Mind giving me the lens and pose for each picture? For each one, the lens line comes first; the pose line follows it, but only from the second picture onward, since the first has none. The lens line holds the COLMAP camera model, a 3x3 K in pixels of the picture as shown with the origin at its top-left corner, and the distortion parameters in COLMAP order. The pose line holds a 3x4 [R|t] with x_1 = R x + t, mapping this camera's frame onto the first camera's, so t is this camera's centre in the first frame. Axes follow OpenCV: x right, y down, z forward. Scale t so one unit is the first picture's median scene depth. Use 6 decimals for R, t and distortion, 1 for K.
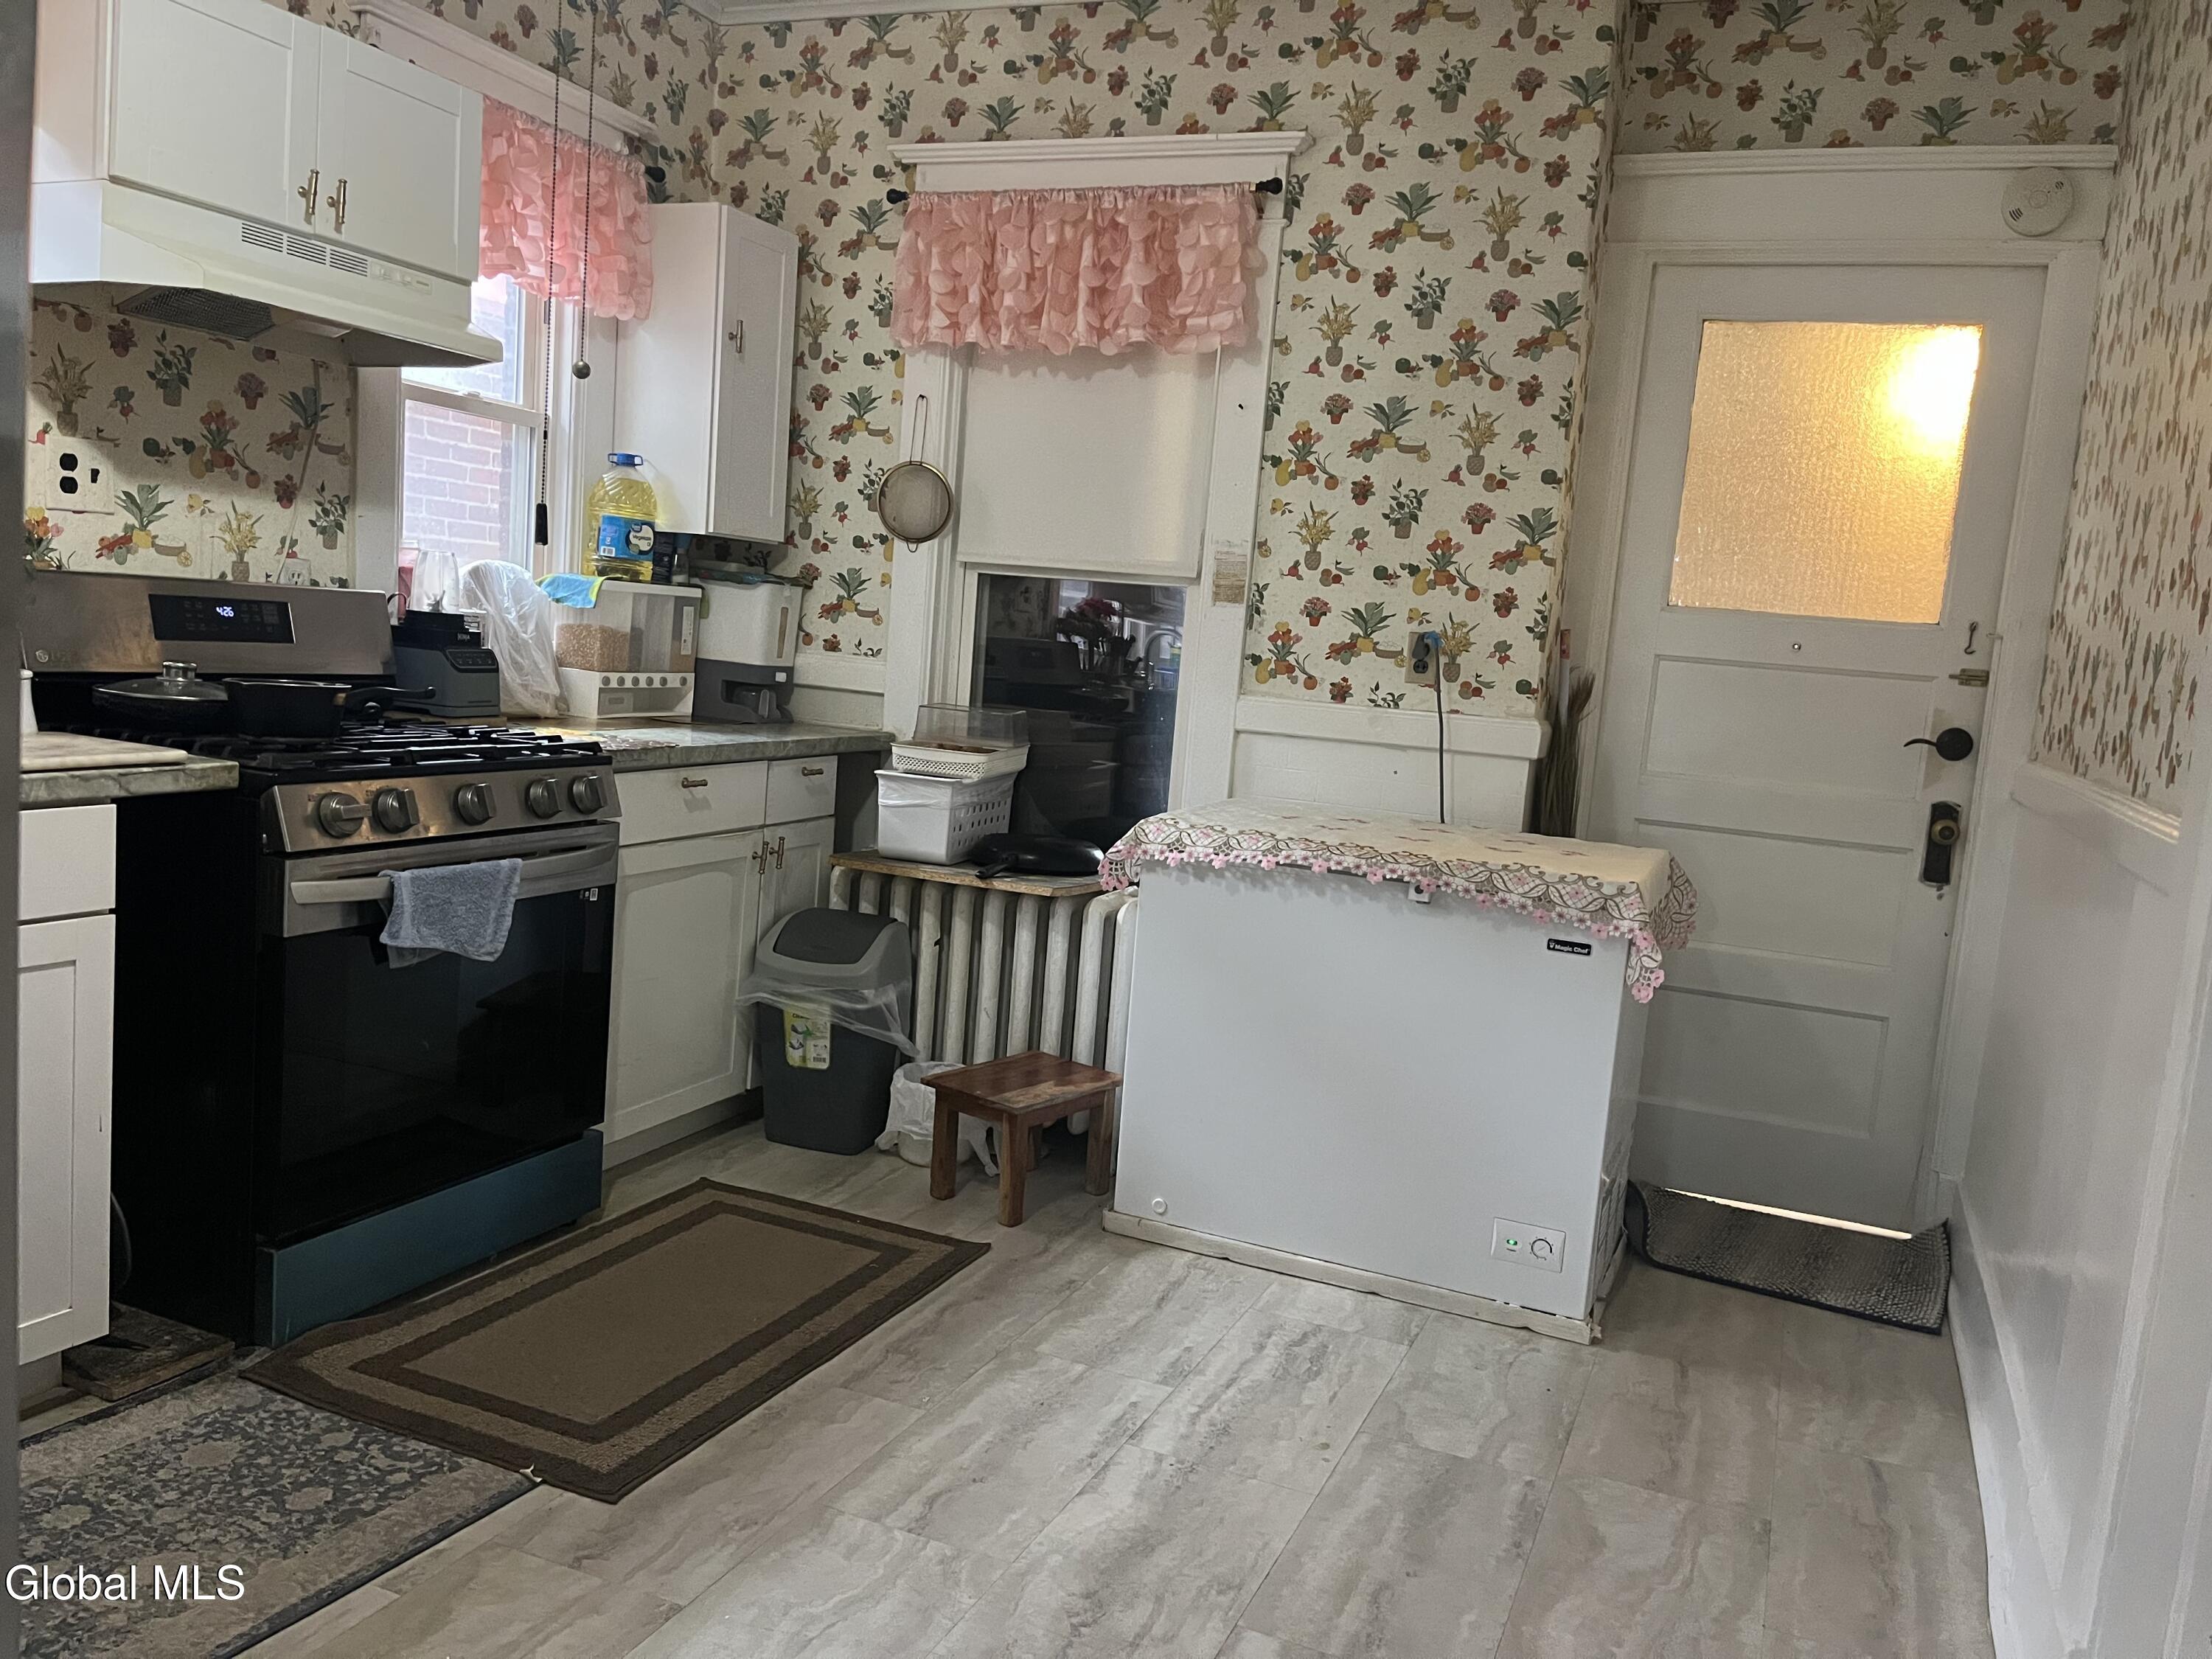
lens RADIAL K [[1680.4, 0, 1105.3], [0, 1680.4, 827.5], [0, 0, 1]] dist [0.037570, -0.046150]
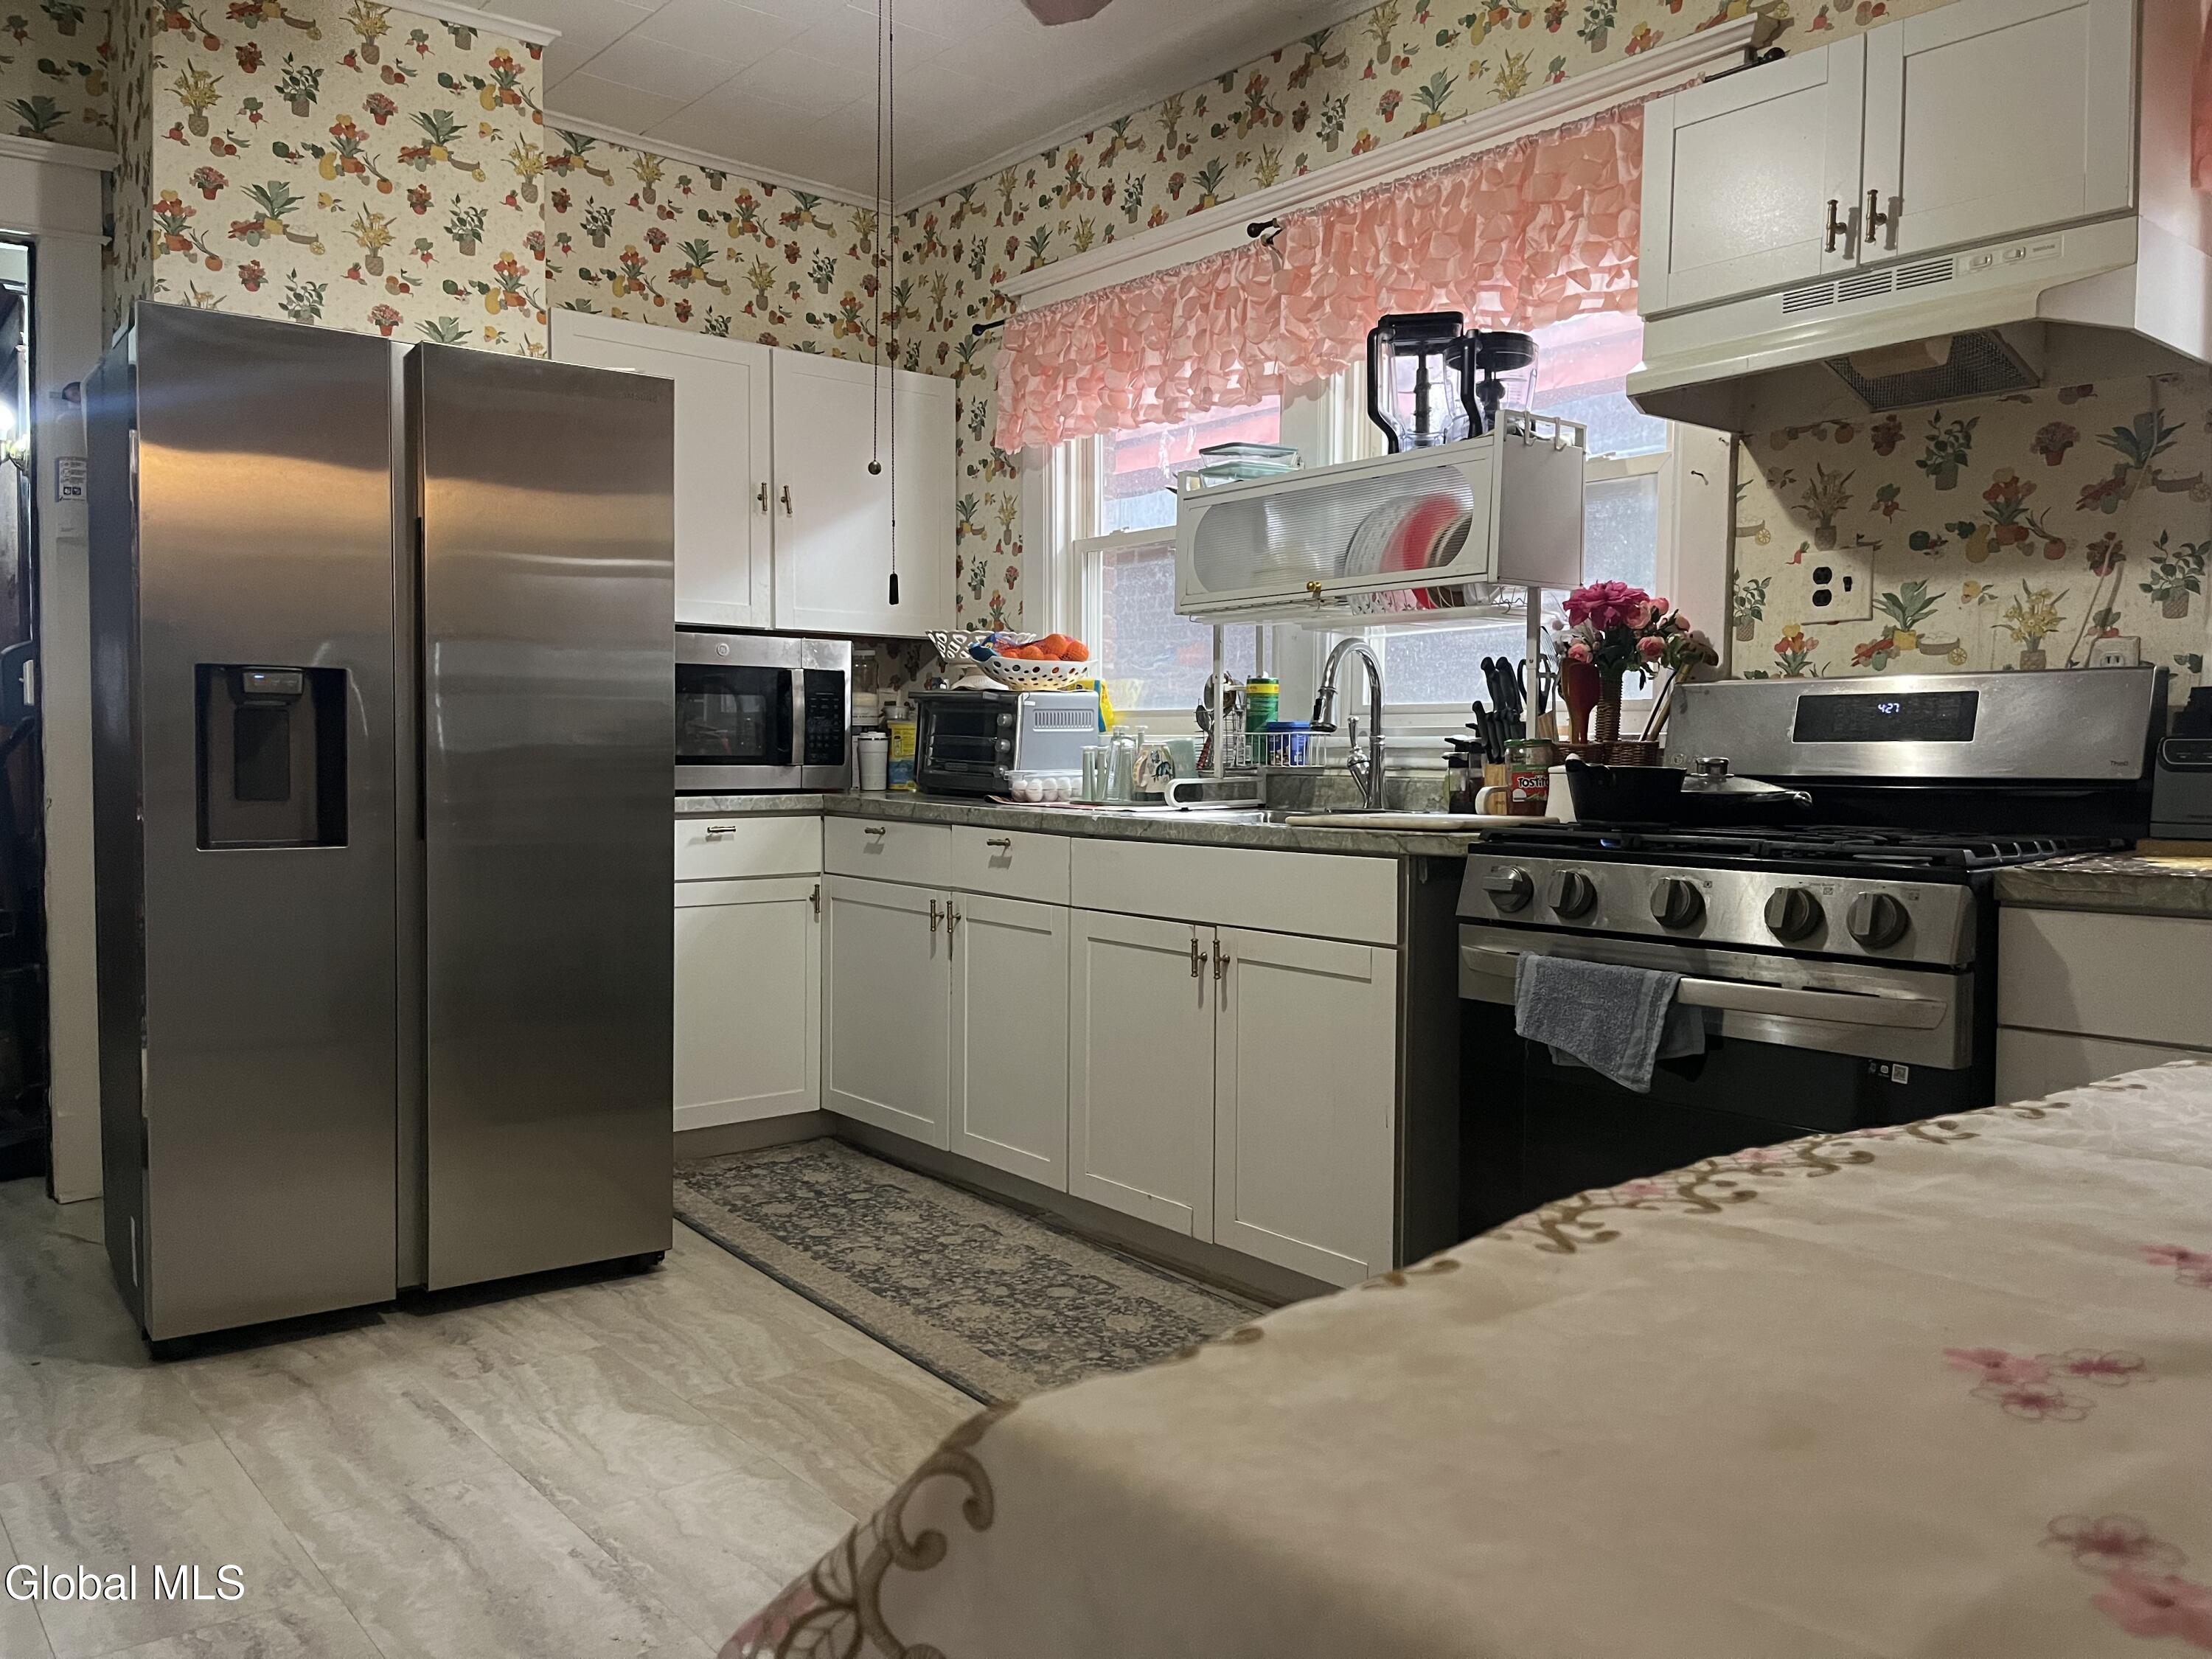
lens RADIAL K [[1680.4, 0, 1103.0], [0, 1680.4, 826.0], [0, 0, 1]] dist [0.037570, -0.046150]
pose [[-0.464548, -0.042350, -0.884535, 0.465840], [-0.145108, 0.988995, 0.028858, -0.033112], [0.873578, 0.141759, -0.465581, 1.088206]]
